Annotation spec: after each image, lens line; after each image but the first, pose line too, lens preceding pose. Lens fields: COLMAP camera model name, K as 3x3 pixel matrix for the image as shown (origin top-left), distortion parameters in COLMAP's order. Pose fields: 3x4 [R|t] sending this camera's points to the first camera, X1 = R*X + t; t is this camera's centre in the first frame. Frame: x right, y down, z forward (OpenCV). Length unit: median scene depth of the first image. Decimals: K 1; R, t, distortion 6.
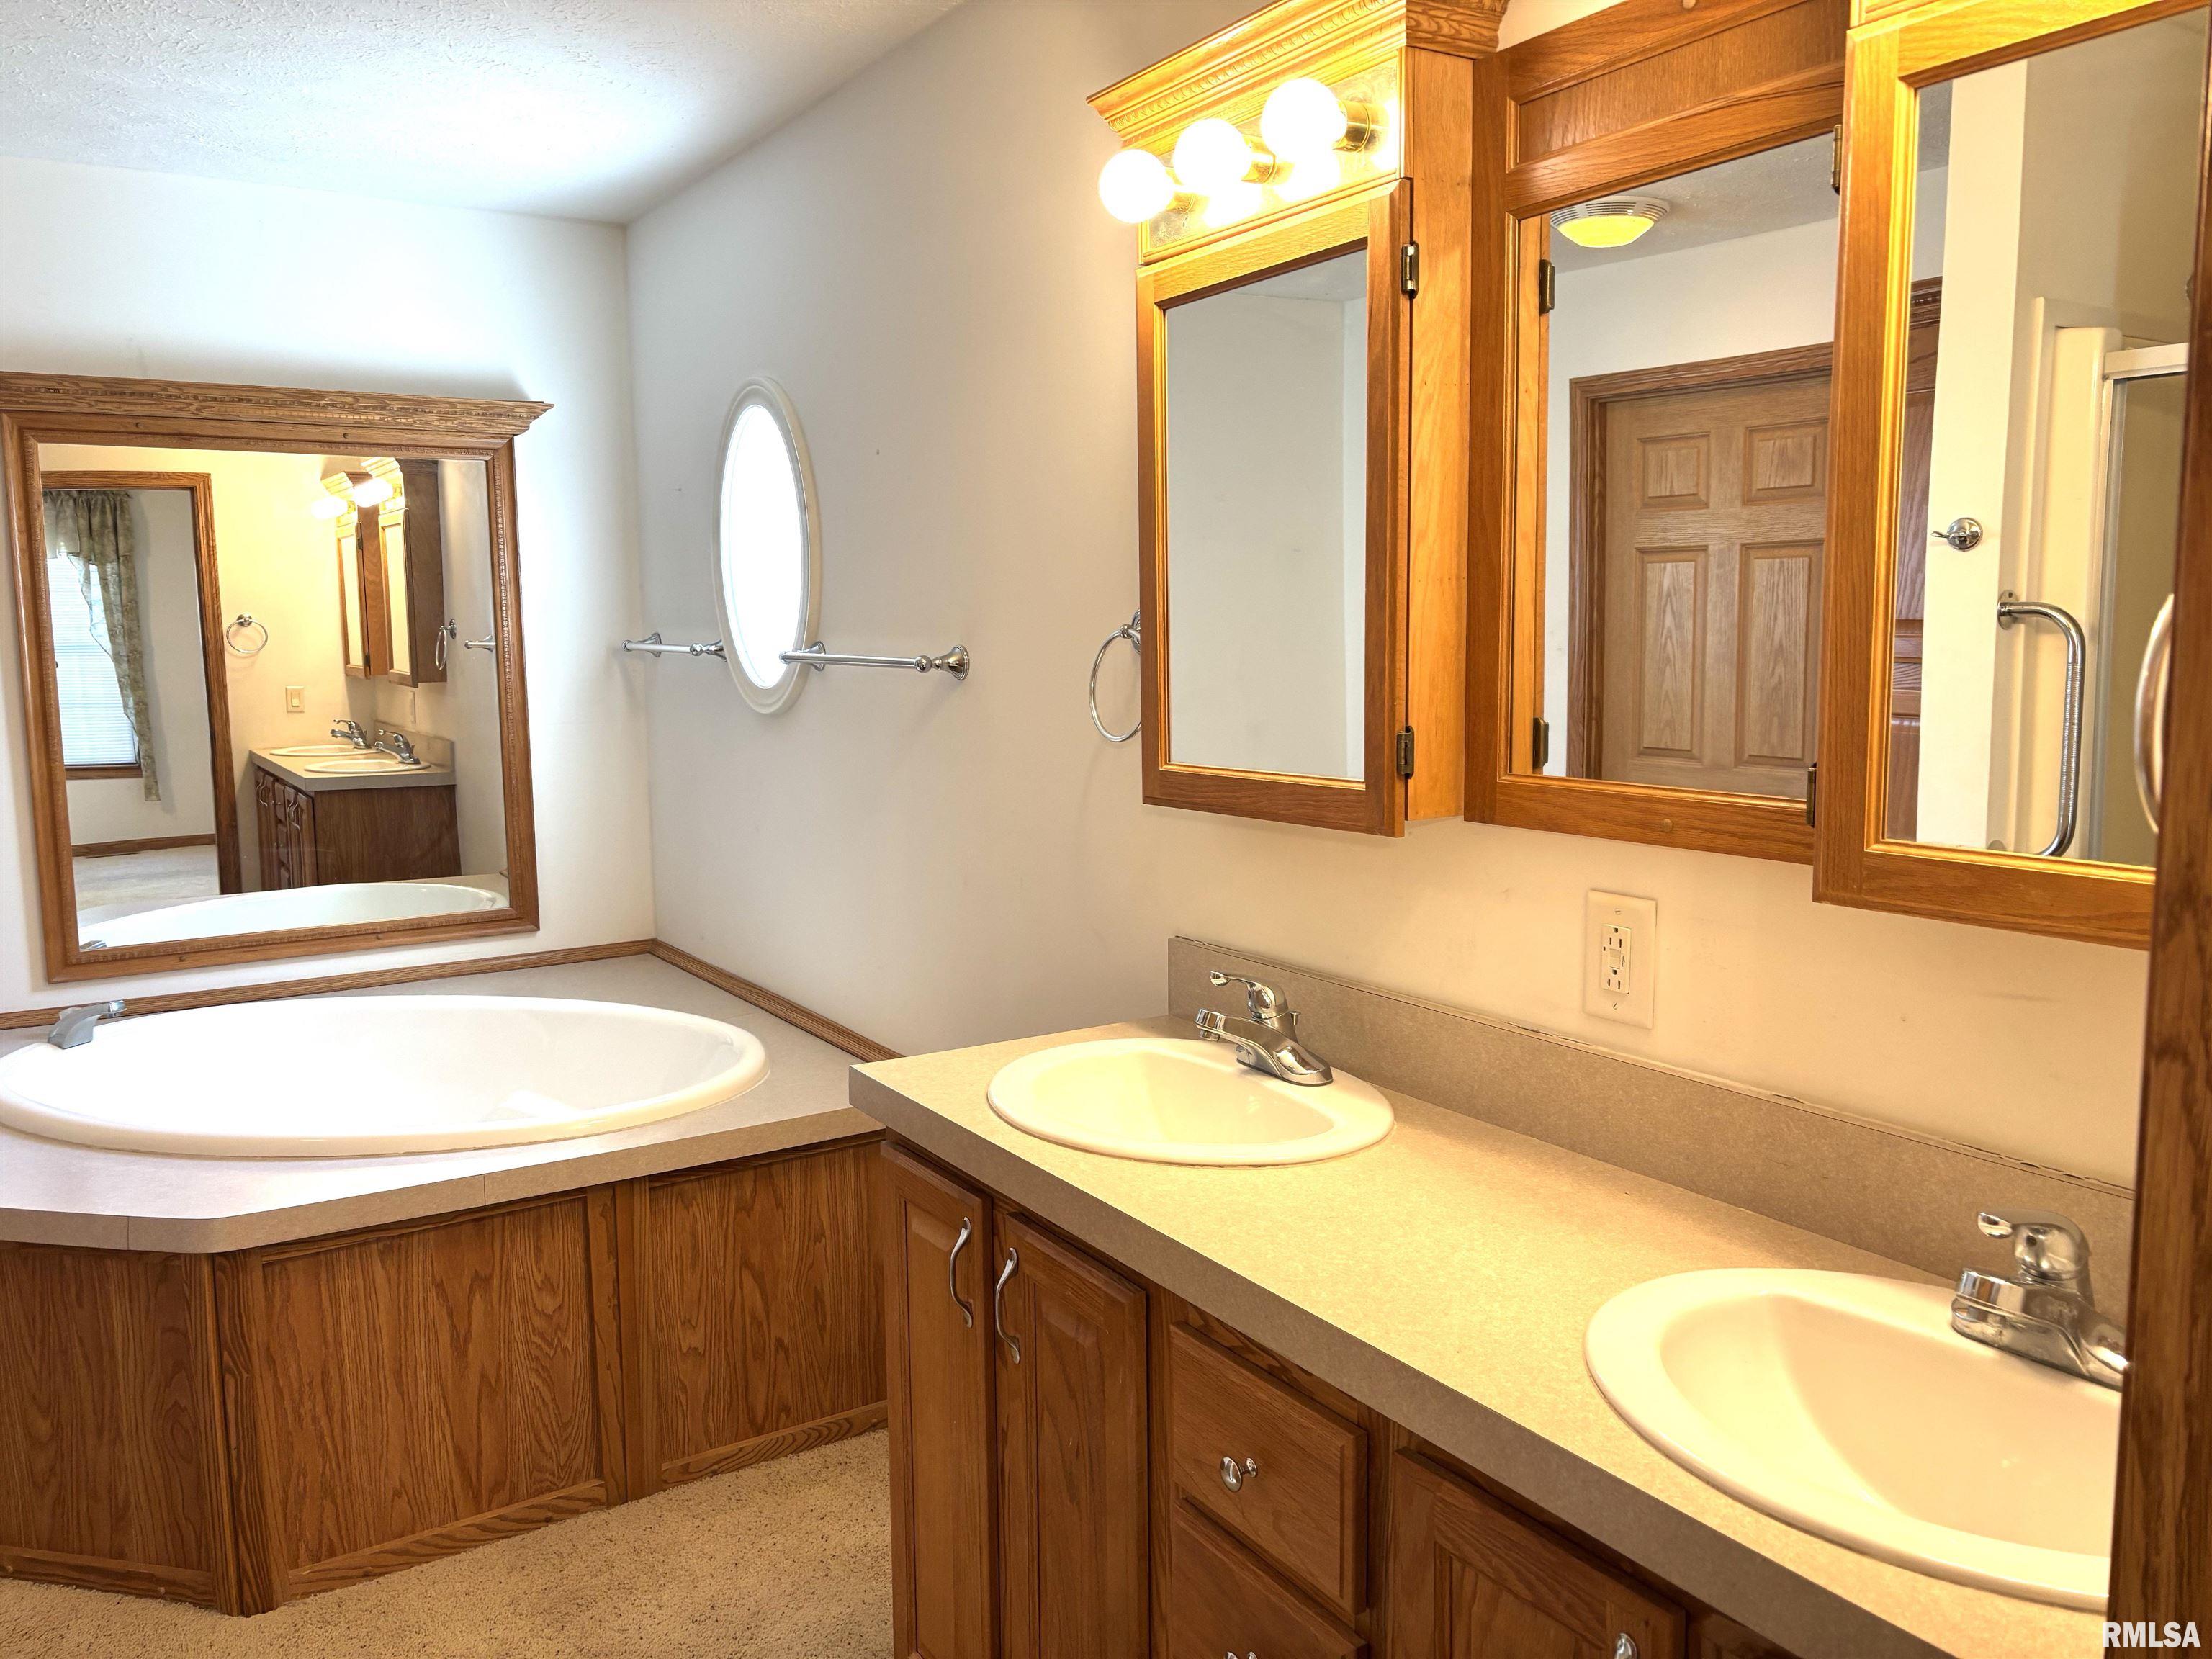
lens RADIAL K [[1667.8, 0, 1101.0], [0, 1667.8, 809.5], [0, 0, 1]] dist [0.054911, -0.053723]
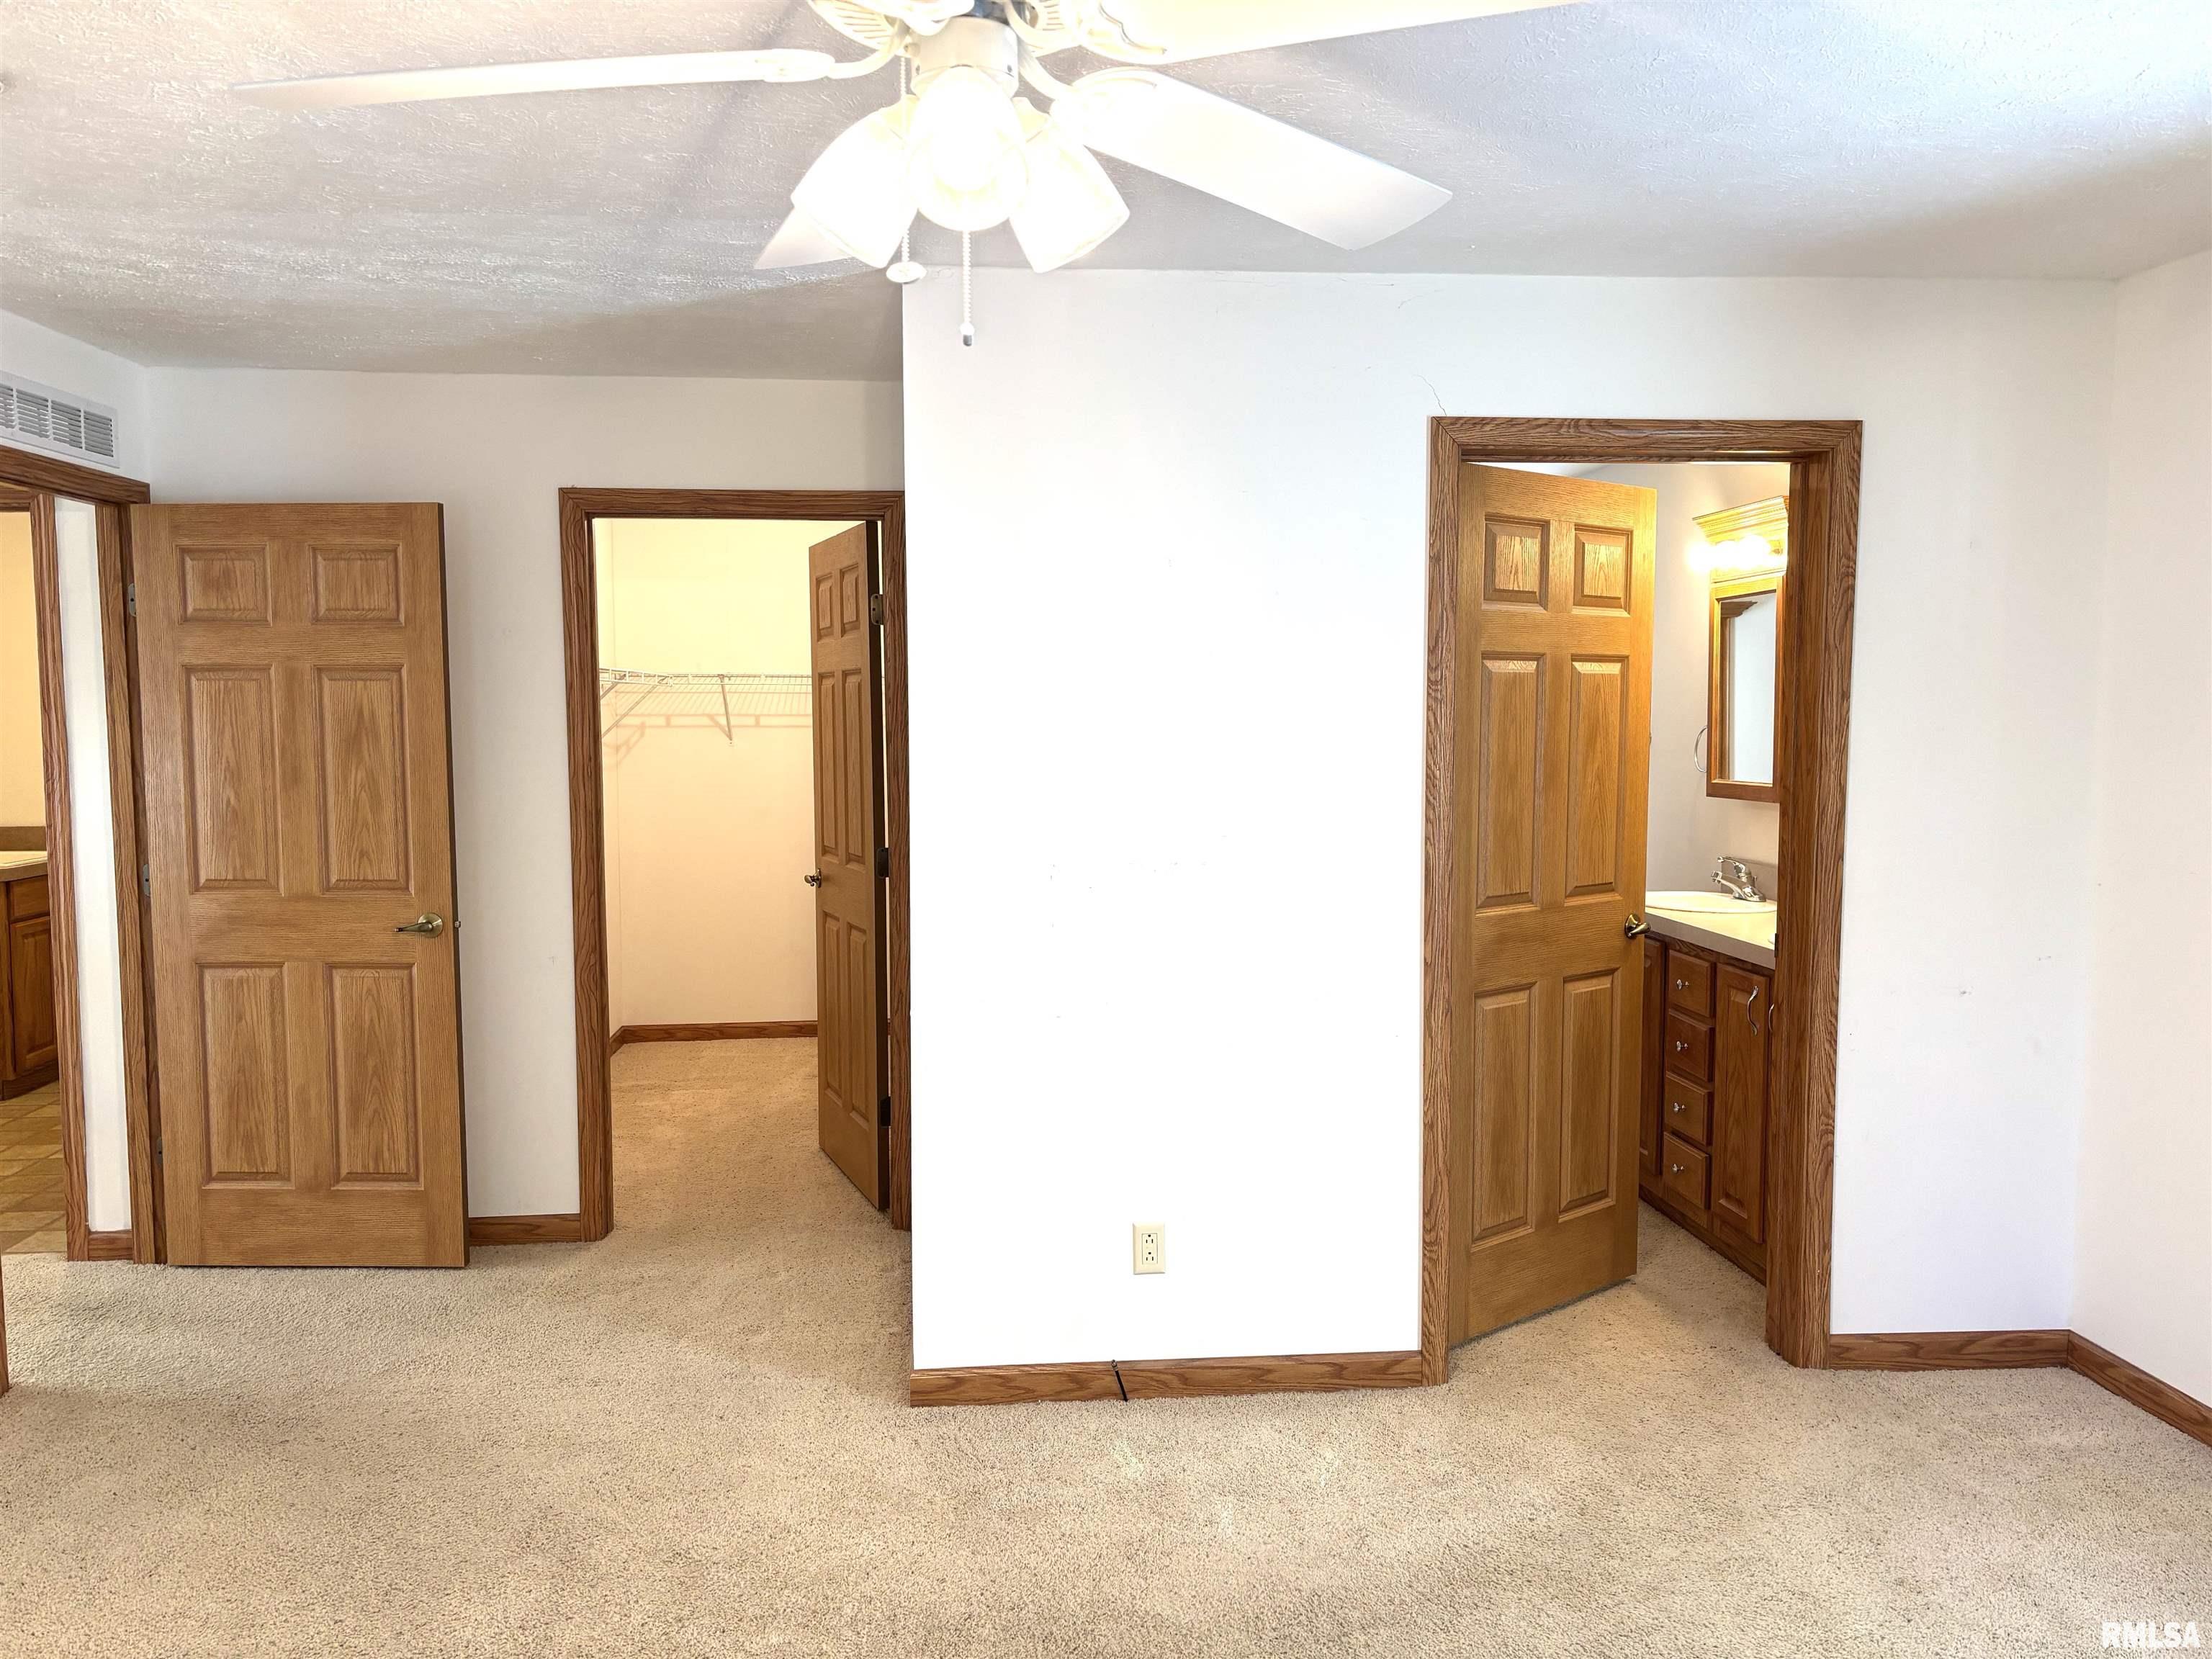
lens RADIAL K [[1667.8, 0, 1101.0], [0, 1667.8, 809.5], [0, 0, 1]] dist [0.054911, -0.053723]
pose [[0.890067, 0.042273, -0.453866, 0.291156], [-0.060542, 0.997832, -0.025789, 0.109882], [0.451792, 0.050432, 0.890697, -1.312527]]
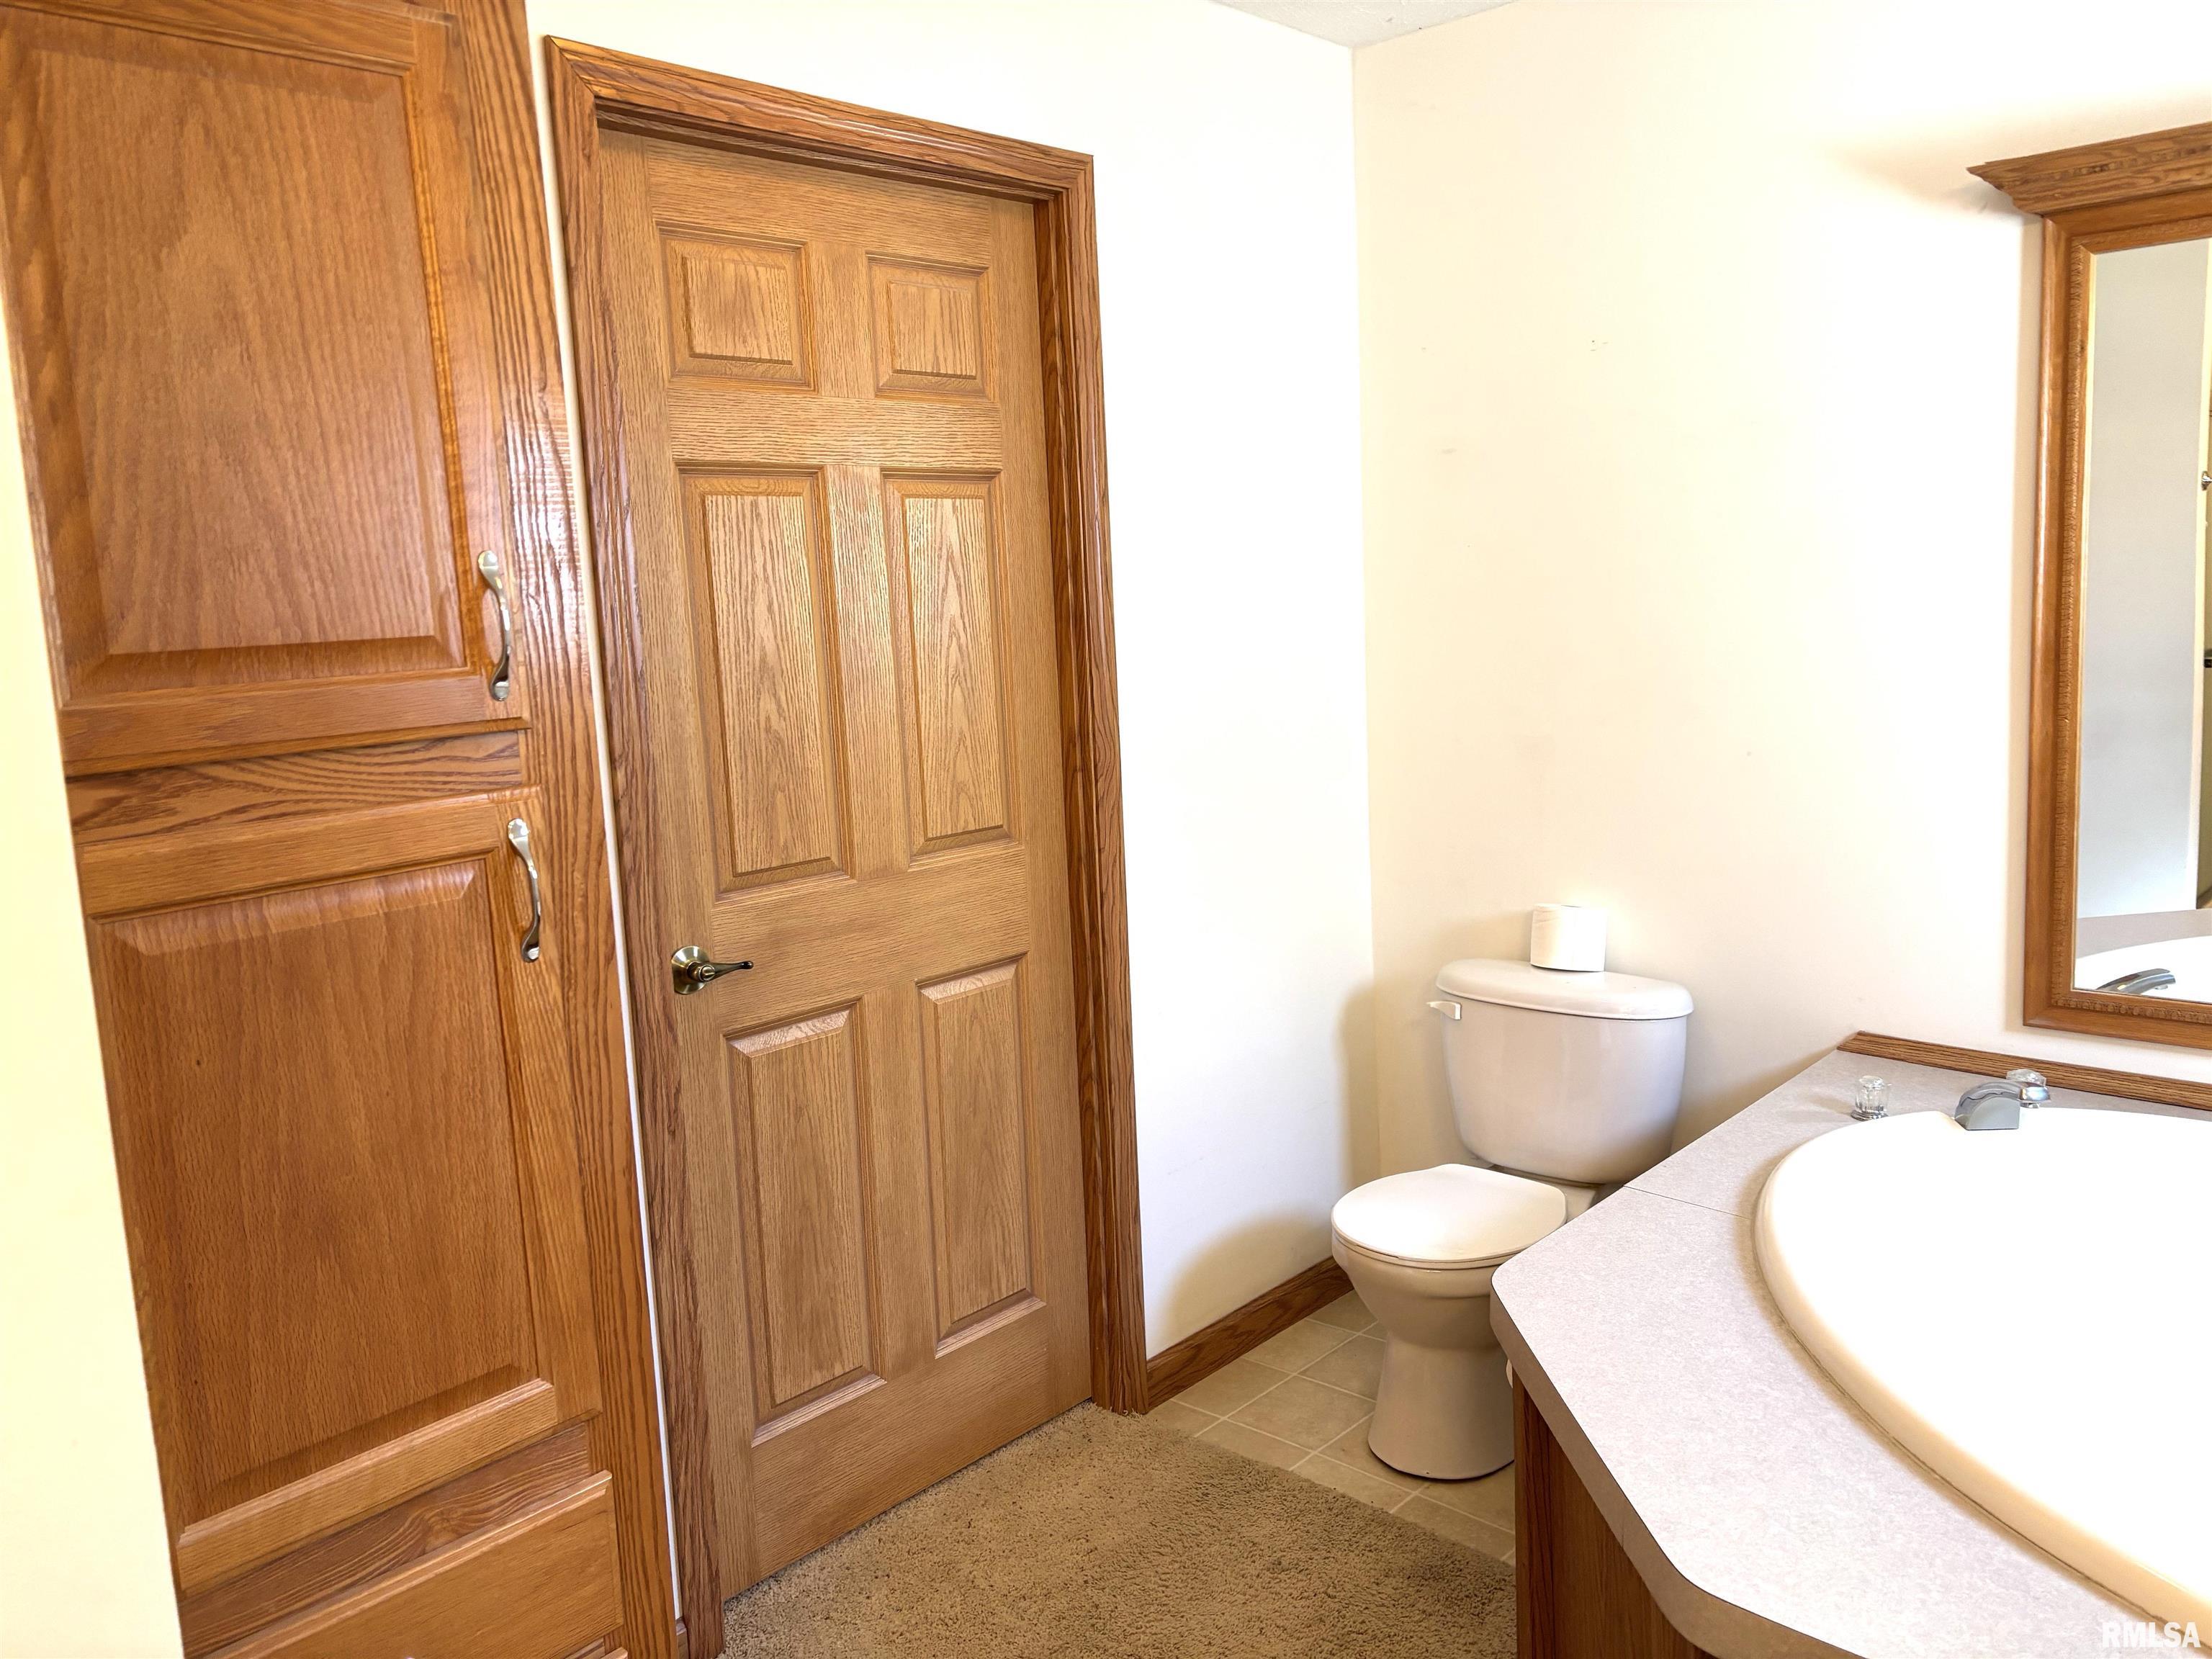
lens RADIAL K [[1698.1, 0, 1074.3], [0, 1698.1, 822.2], [0, 0, 1]] dist [0.002375, -0.005371]
pose [[0.253239, 0.132740, -0.958254, -0.058595], [-0.065963, 0.990605, 0.119790, -0.059486], [0.965152, 0.032874, 0.259616, 0.579656]]
